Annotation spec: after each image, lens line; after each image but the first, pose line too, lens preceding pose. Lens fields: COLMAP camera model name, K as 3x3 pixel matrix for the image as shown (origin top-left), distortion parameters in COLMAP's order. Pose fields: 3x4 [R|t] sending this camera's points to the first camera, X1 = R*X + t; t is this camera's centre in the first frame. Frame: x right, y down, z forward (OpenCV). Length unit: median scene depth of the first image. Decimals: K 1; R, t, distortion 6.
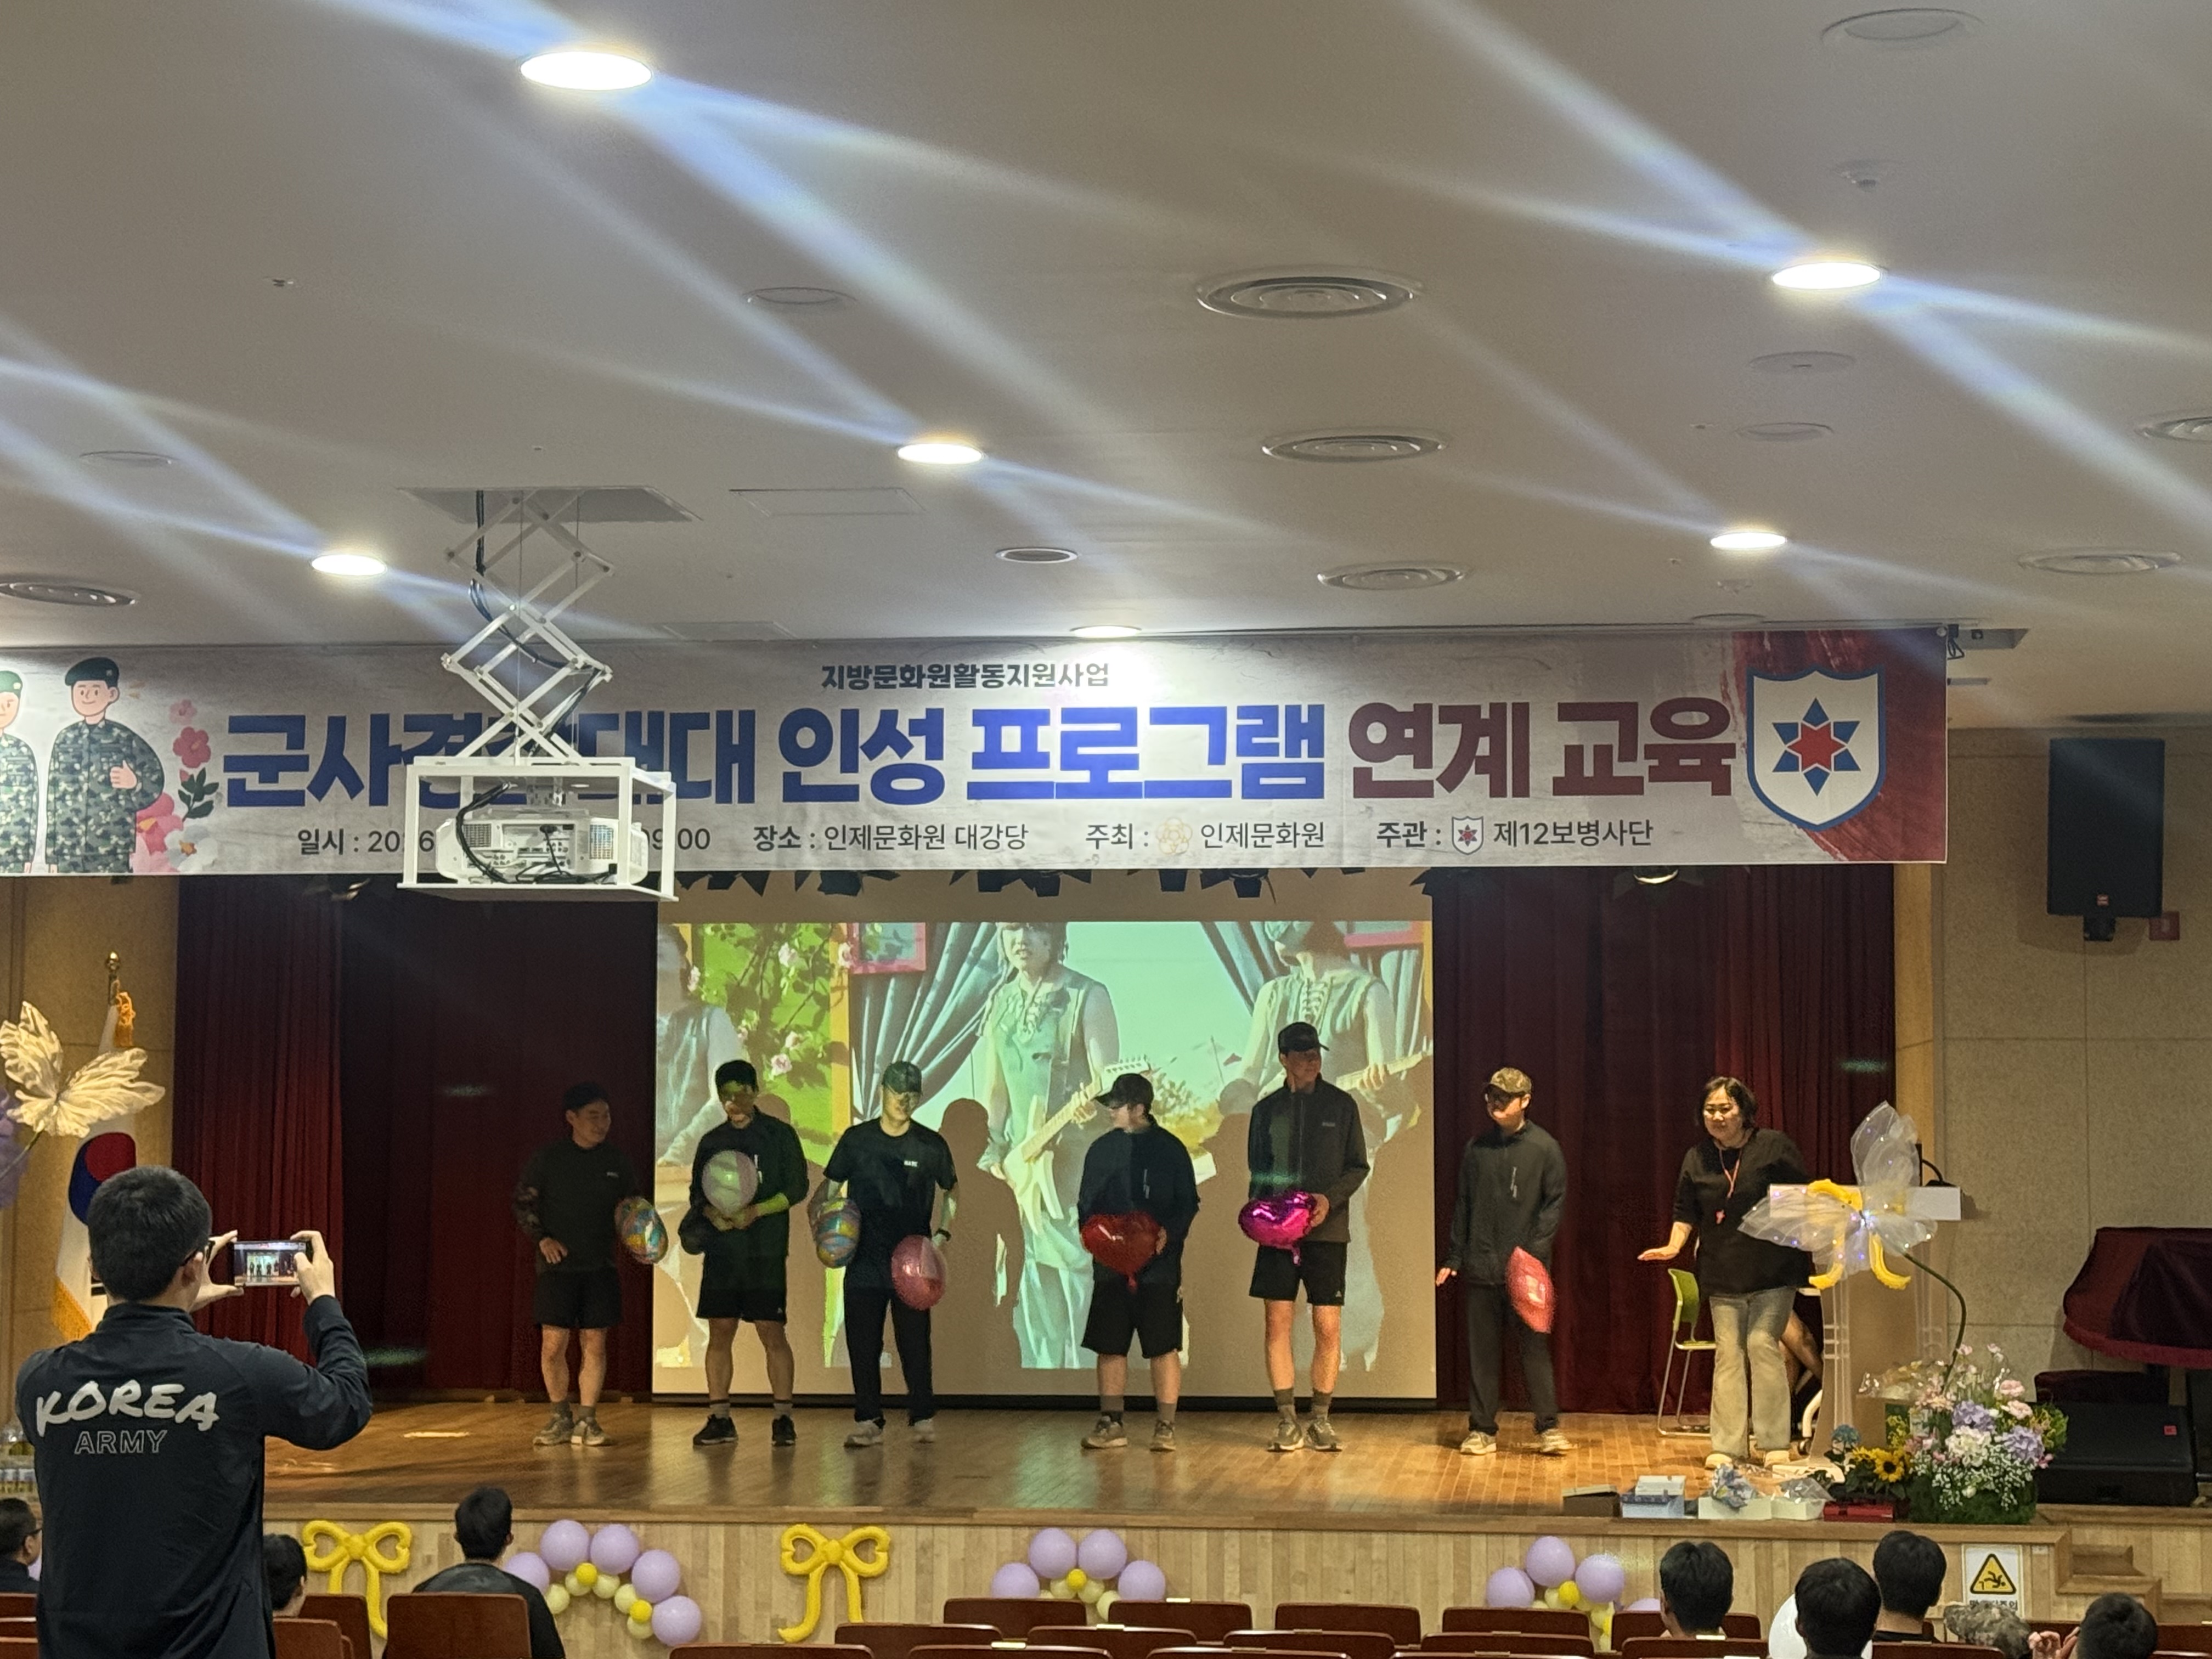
lens RADIAL K [[4046.7, 0, 1155.8], [0, 4046.7, 785.8], [0, 0, 1]] dist [0.151673, -0.247107]
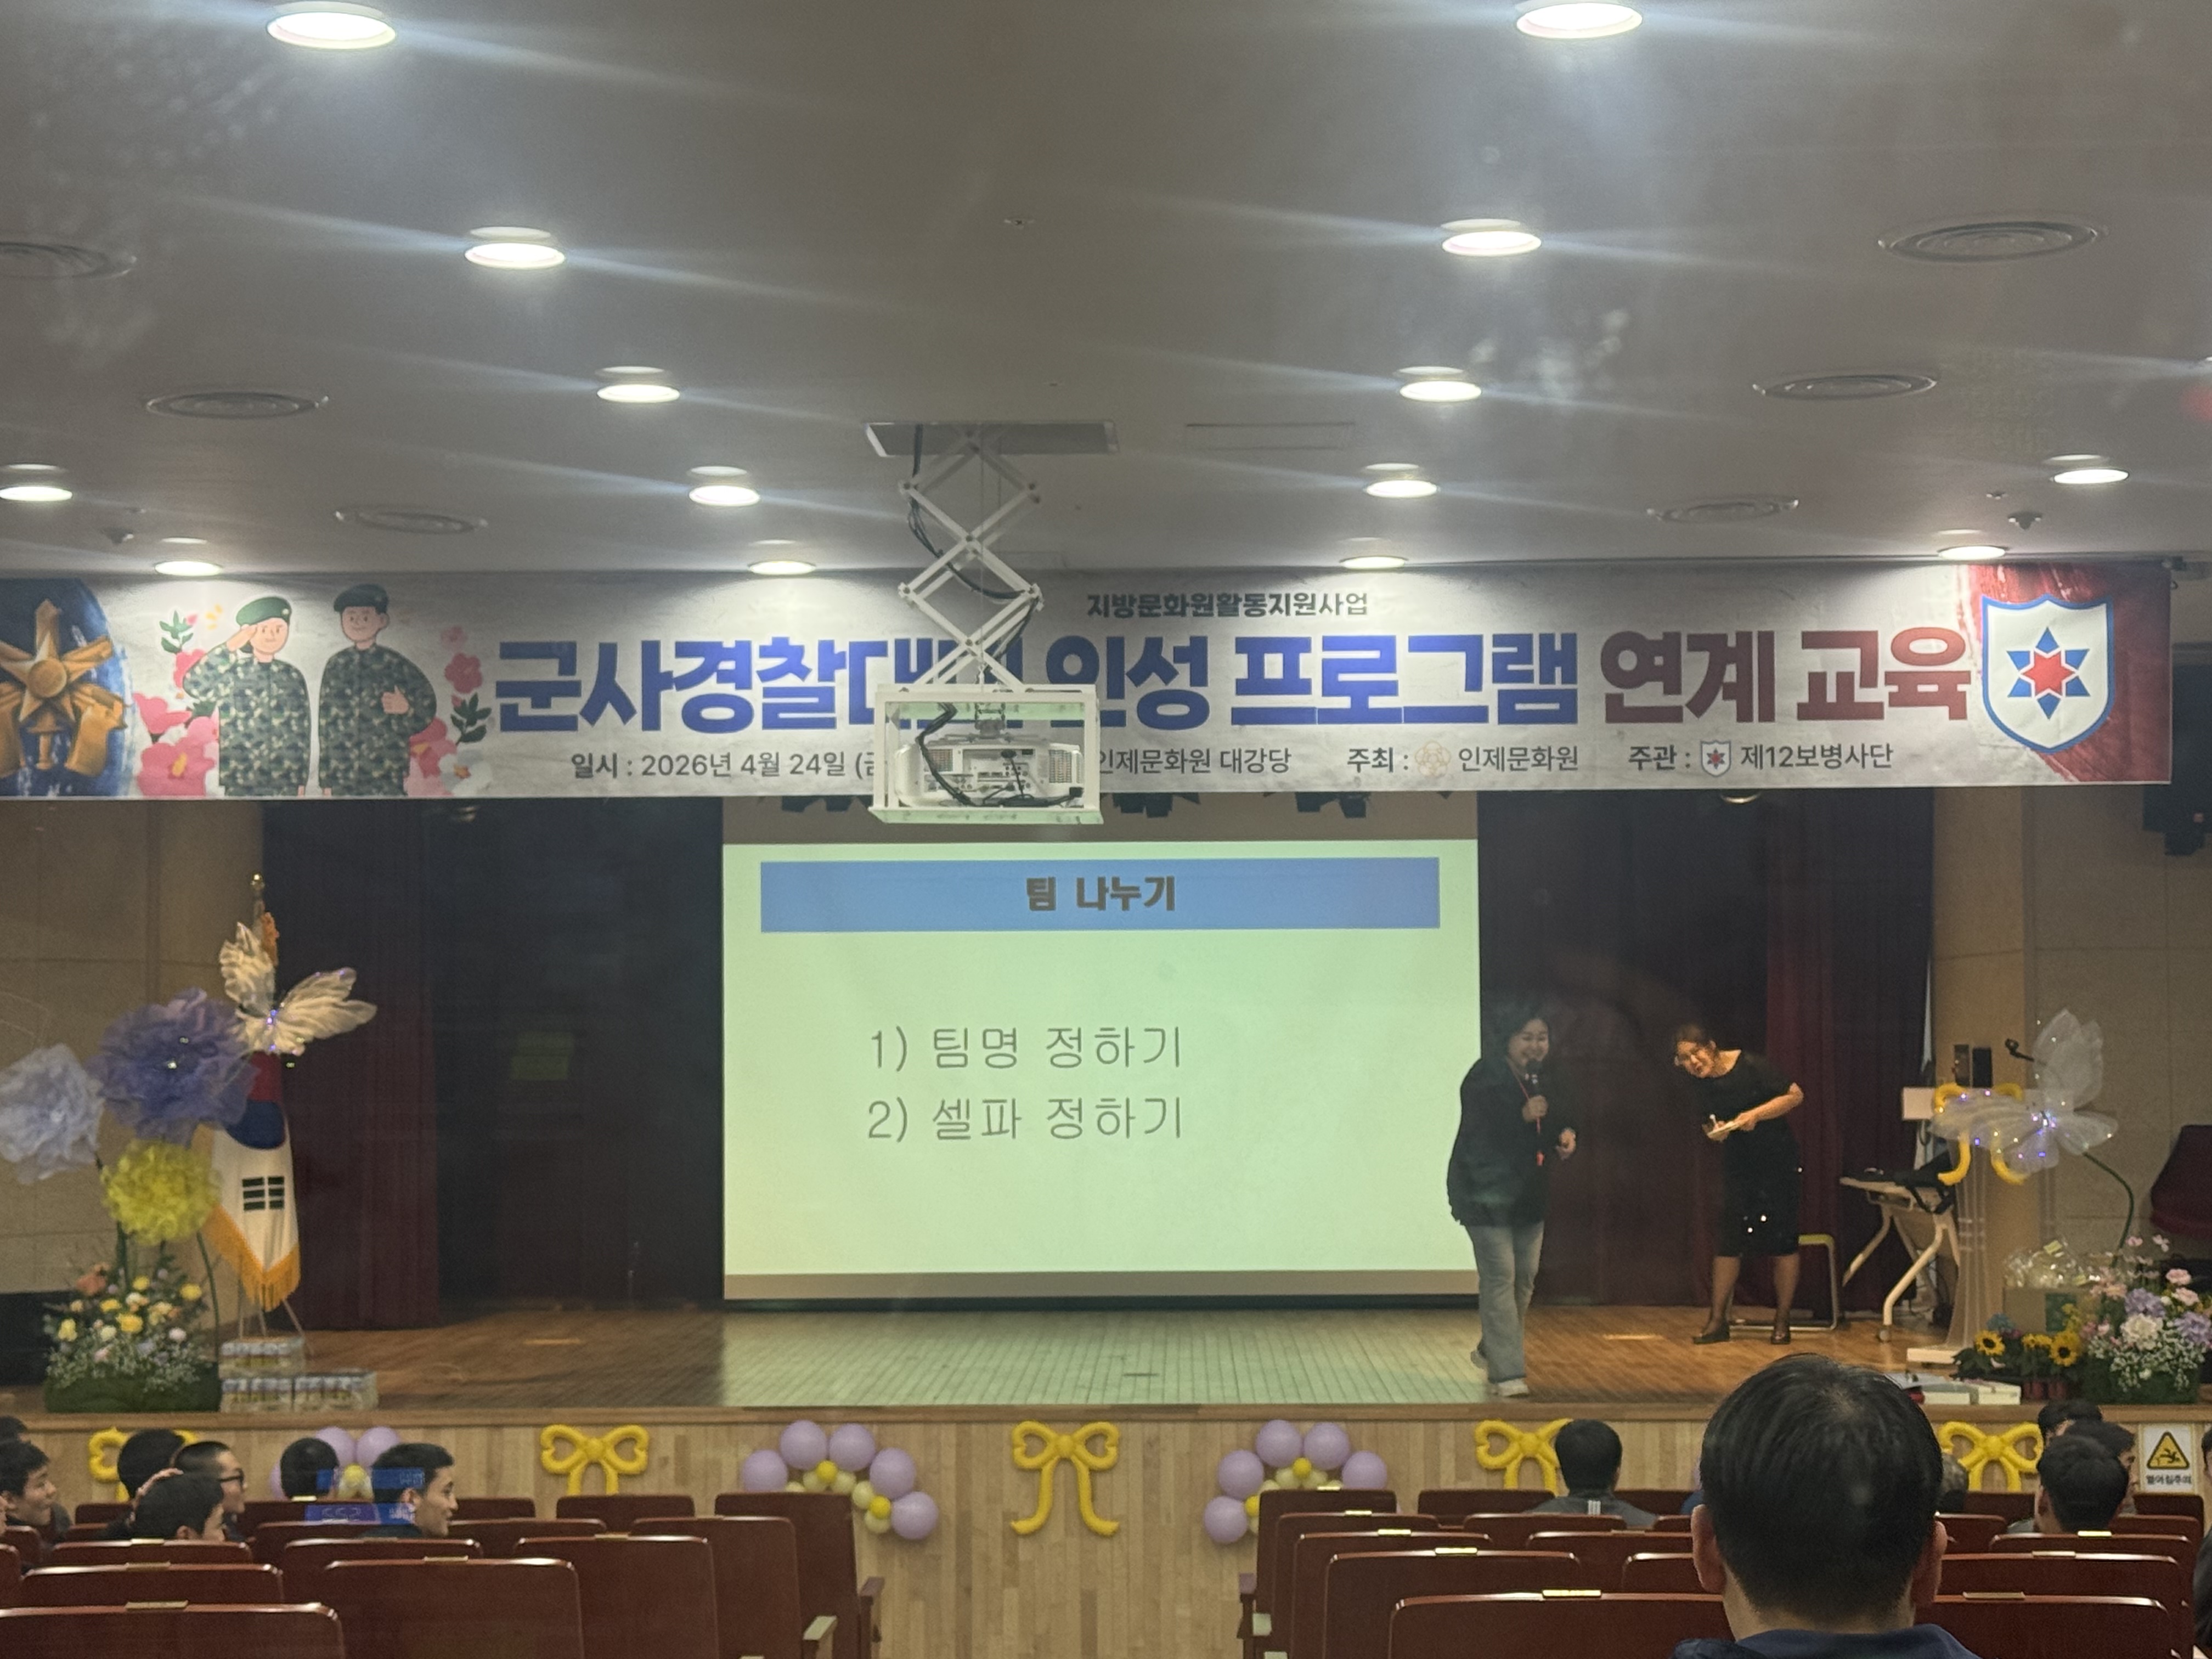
lens RADIAL K [[3943.8, 0, 1145.0], [0, 3943.8, 830.2], [0, 0, 1]] dist [0.106772, 0.188296]
pose [[0.995383, -0.002854, 0.095942, -0.164616], [-0.000103, 0.999526, 0.030801, -0.000665], [-0.095984, -0.030669, 0.994910, -0.002718]]
